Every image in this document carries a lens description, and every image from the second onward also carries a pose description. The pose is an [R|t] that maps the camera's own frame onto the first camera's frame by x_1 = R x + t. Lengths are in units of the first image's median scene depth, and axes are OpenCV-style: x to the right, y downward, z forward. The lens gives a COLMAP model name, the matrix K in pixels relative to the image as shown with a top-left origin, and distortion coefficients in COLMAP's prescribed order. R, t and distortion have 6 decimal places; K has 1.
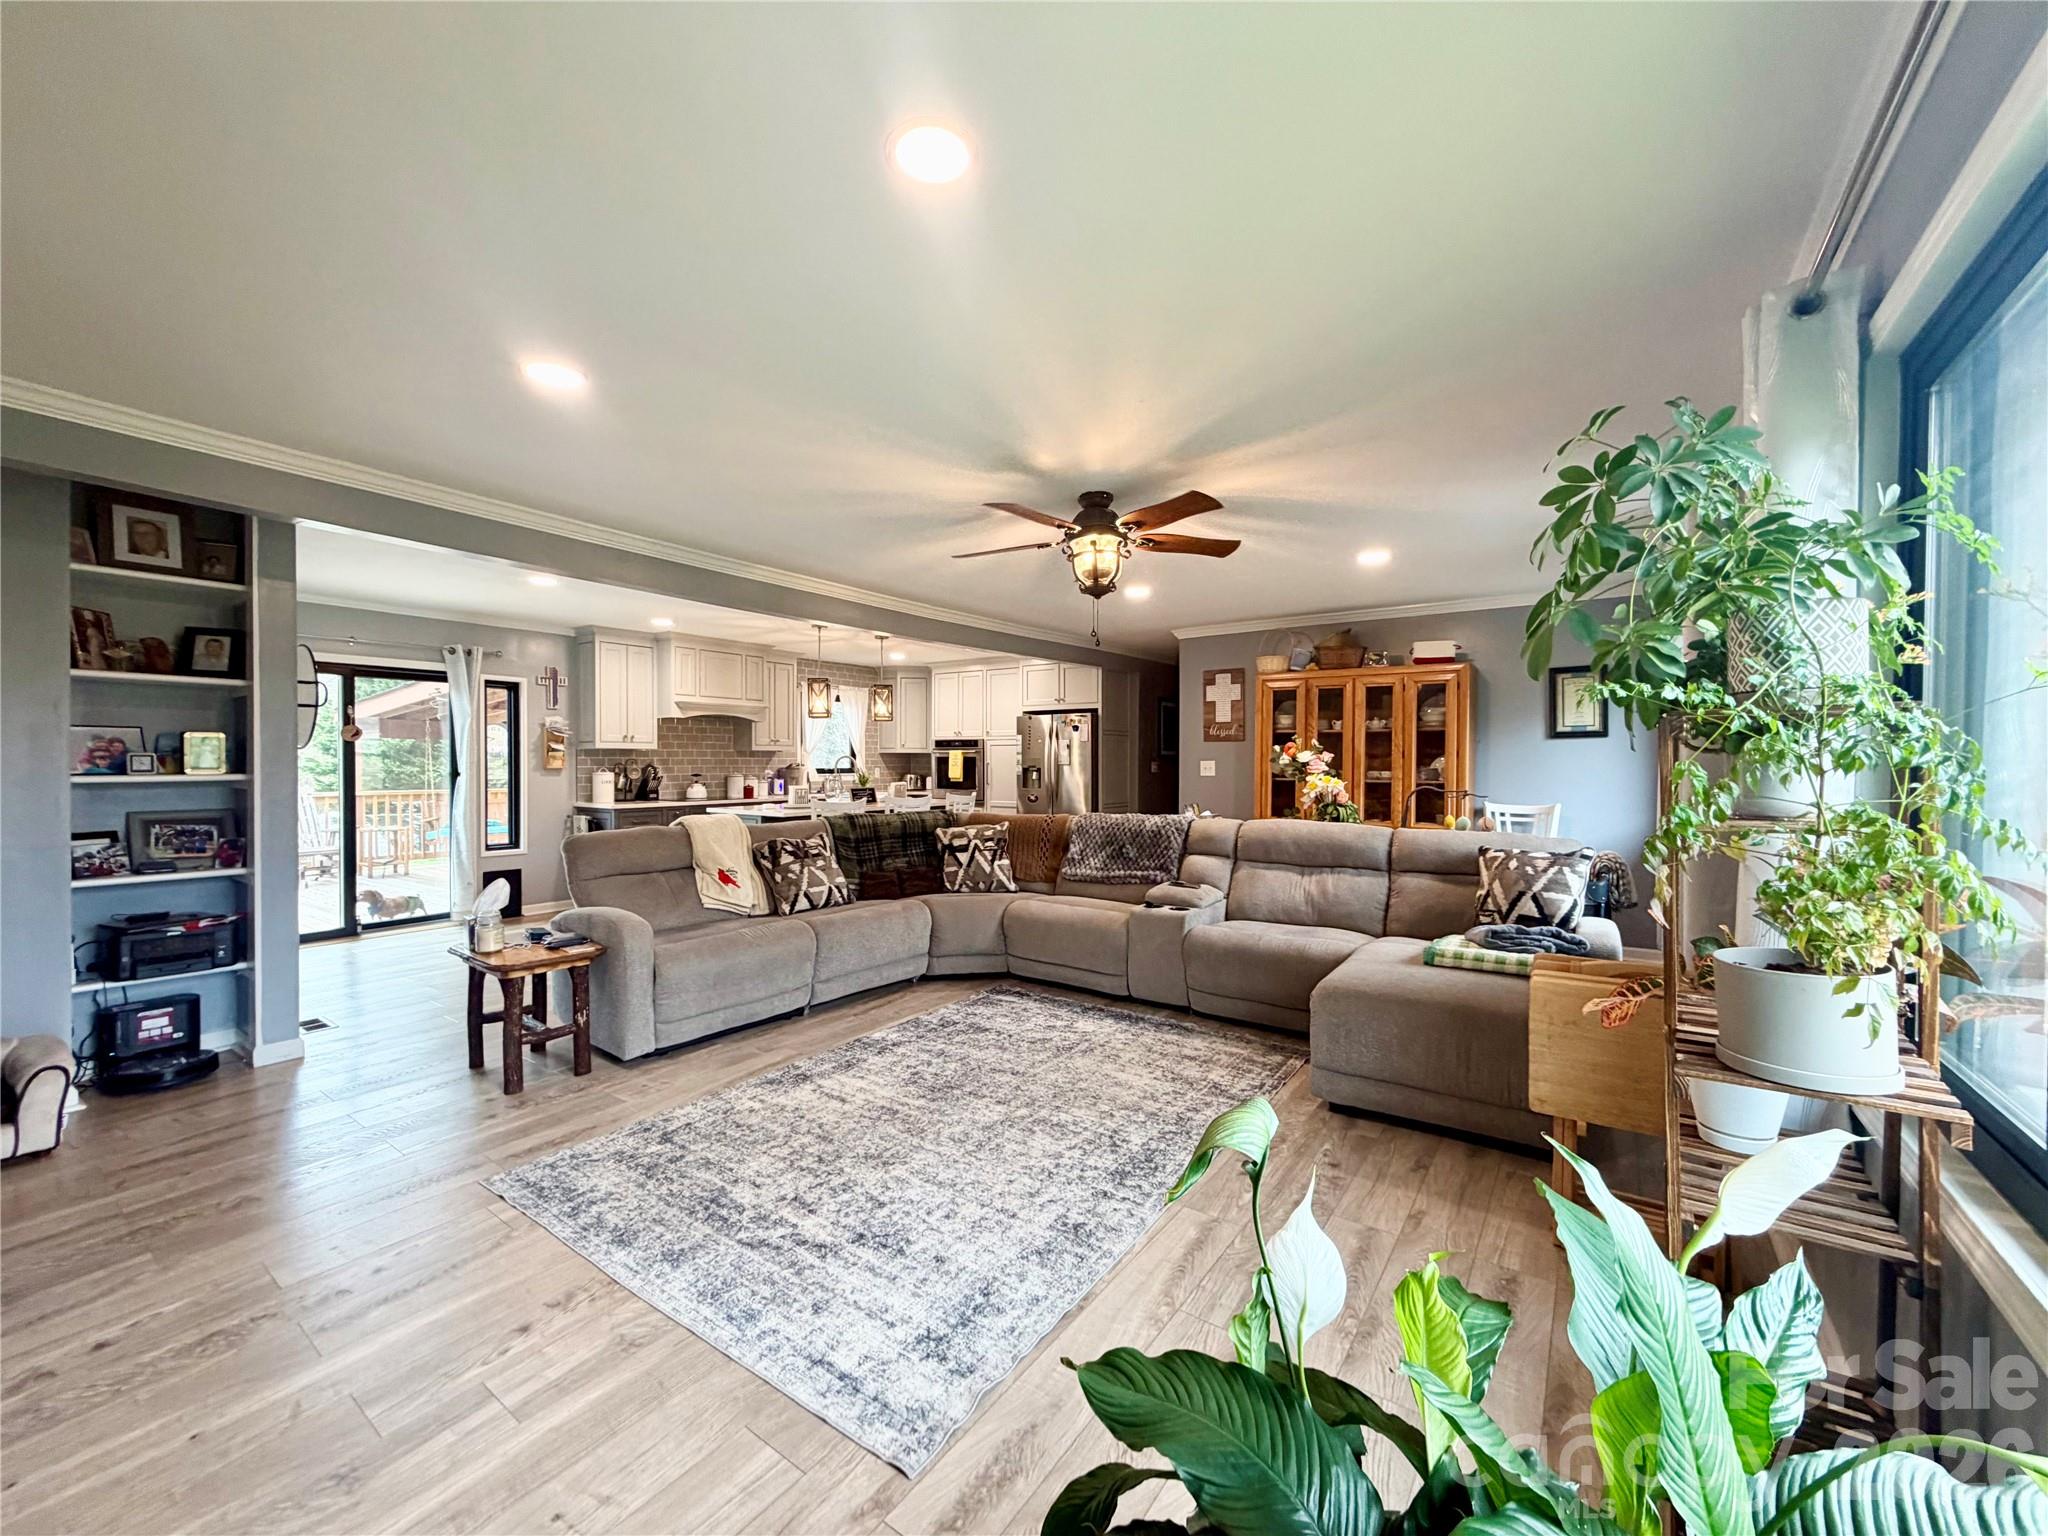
lens RADIAL K [[819.0, 0, 1017.7], [0, 819.0, 757.6], [0, 0, 1]] dist [0.001668, -0.000168]
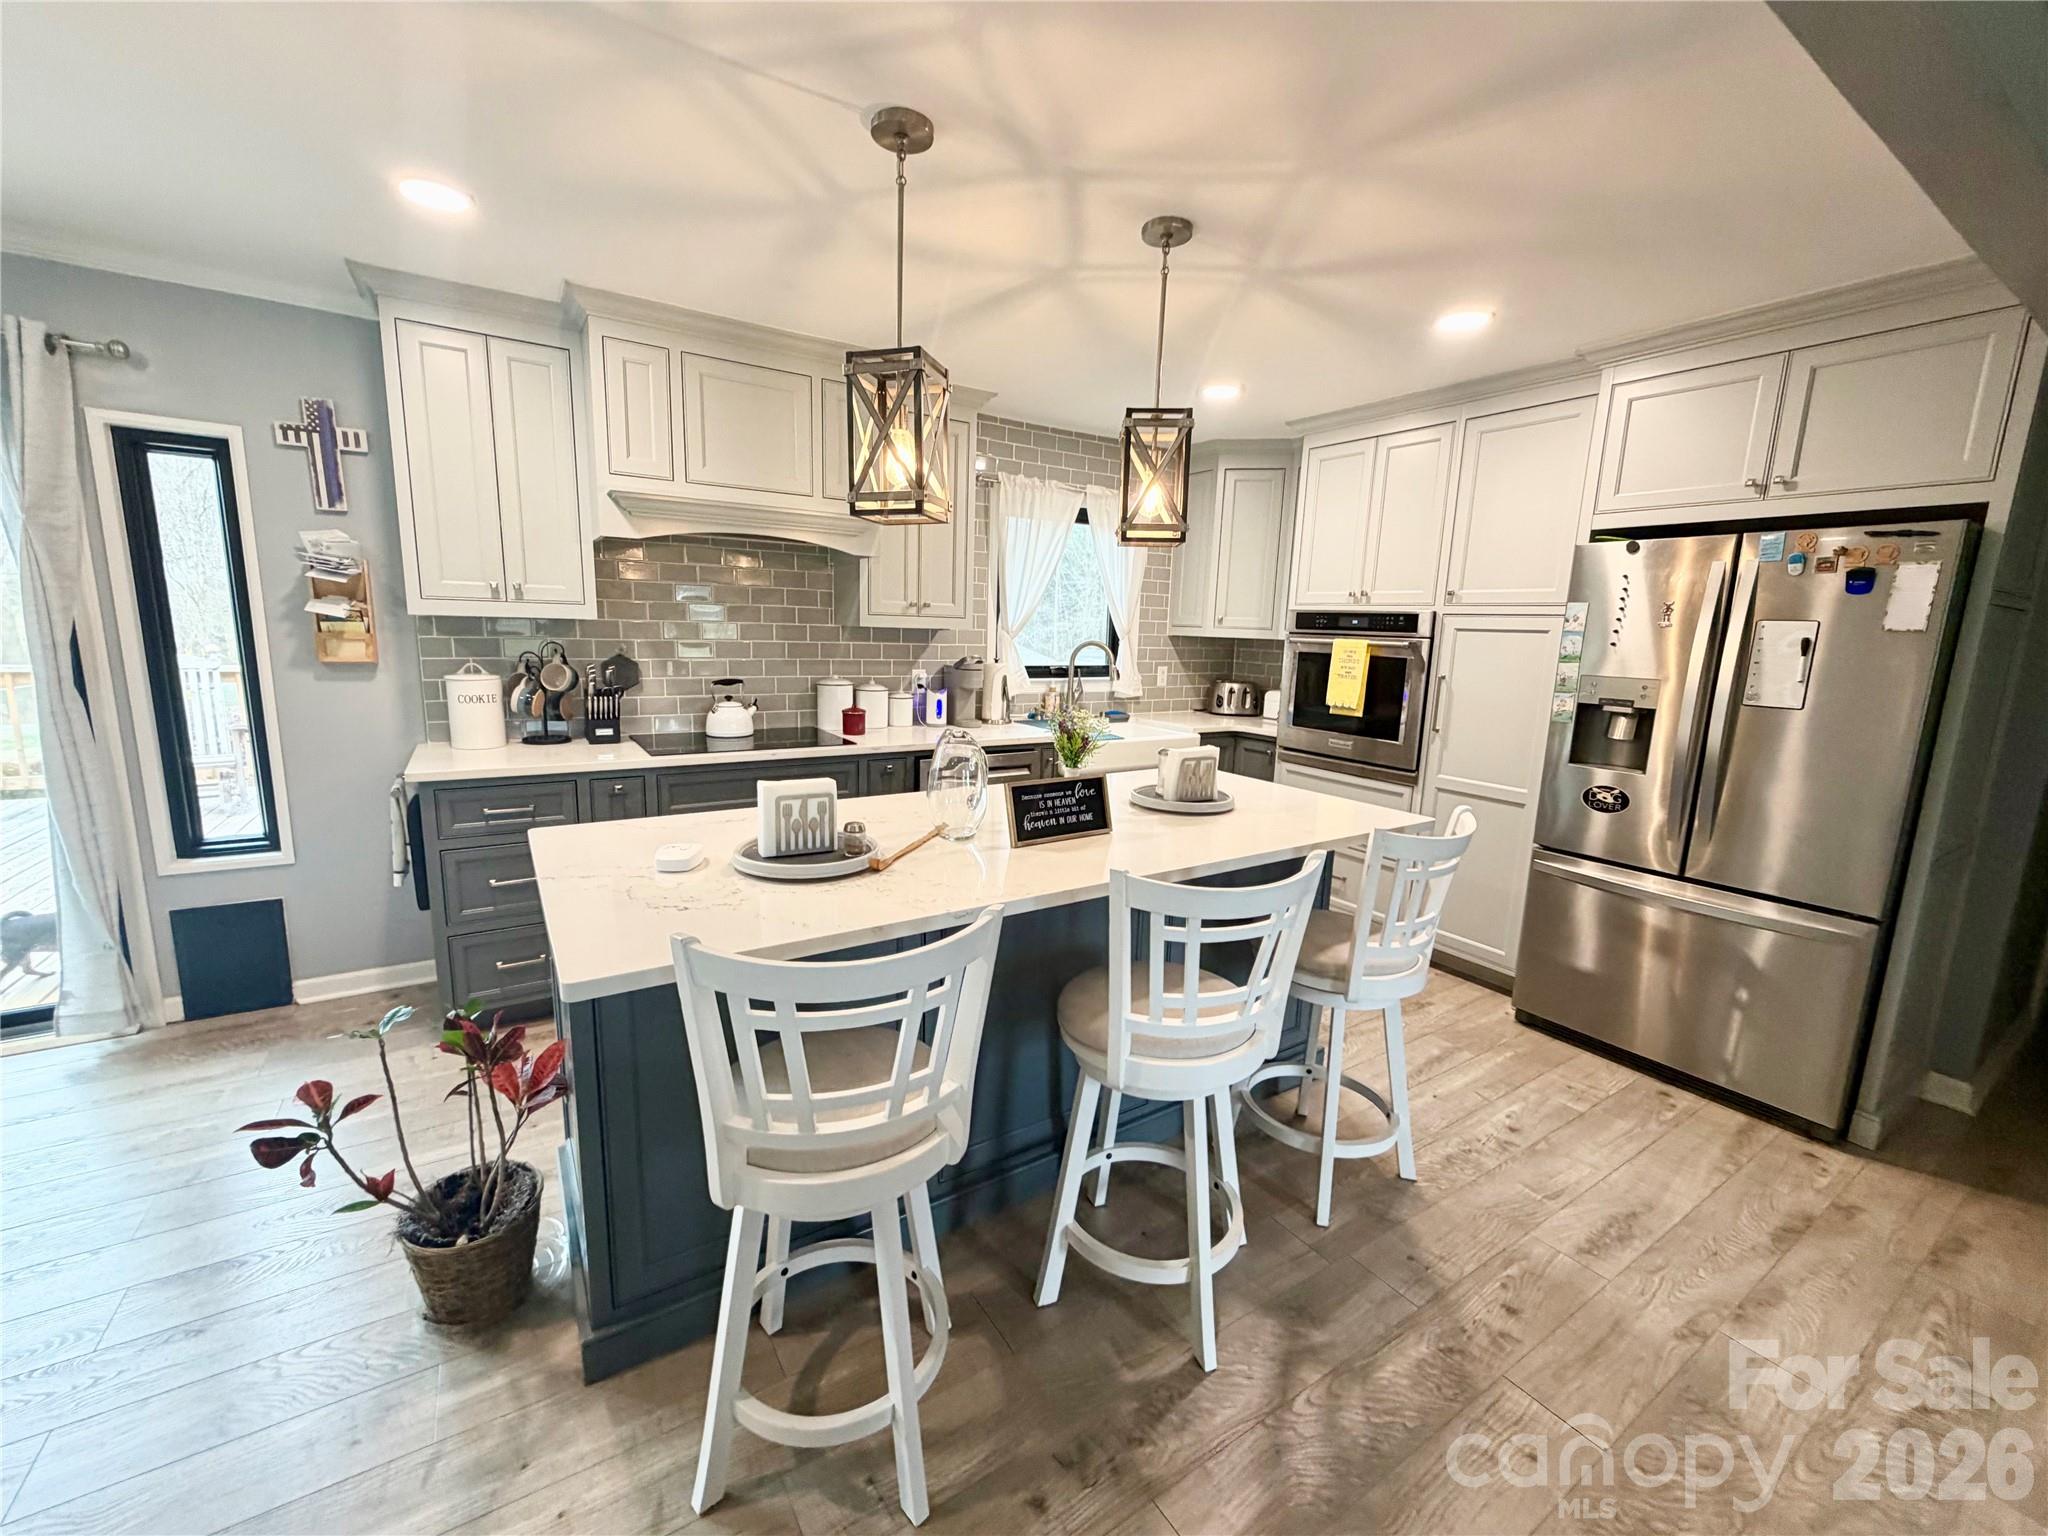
lens RADIAL K [[819.0, 0, 1020.1], [0, 819.0, 766.9], [0, 0, 1]] dist [0.001668, -0.000168]
pose [[0.929070, 0.092329, -0.358196, -0.137826], [-0.029222, 0.983642, 0.177751, -0.024227], [0.368748, -0.154676, 0.916570, 1.003152]]
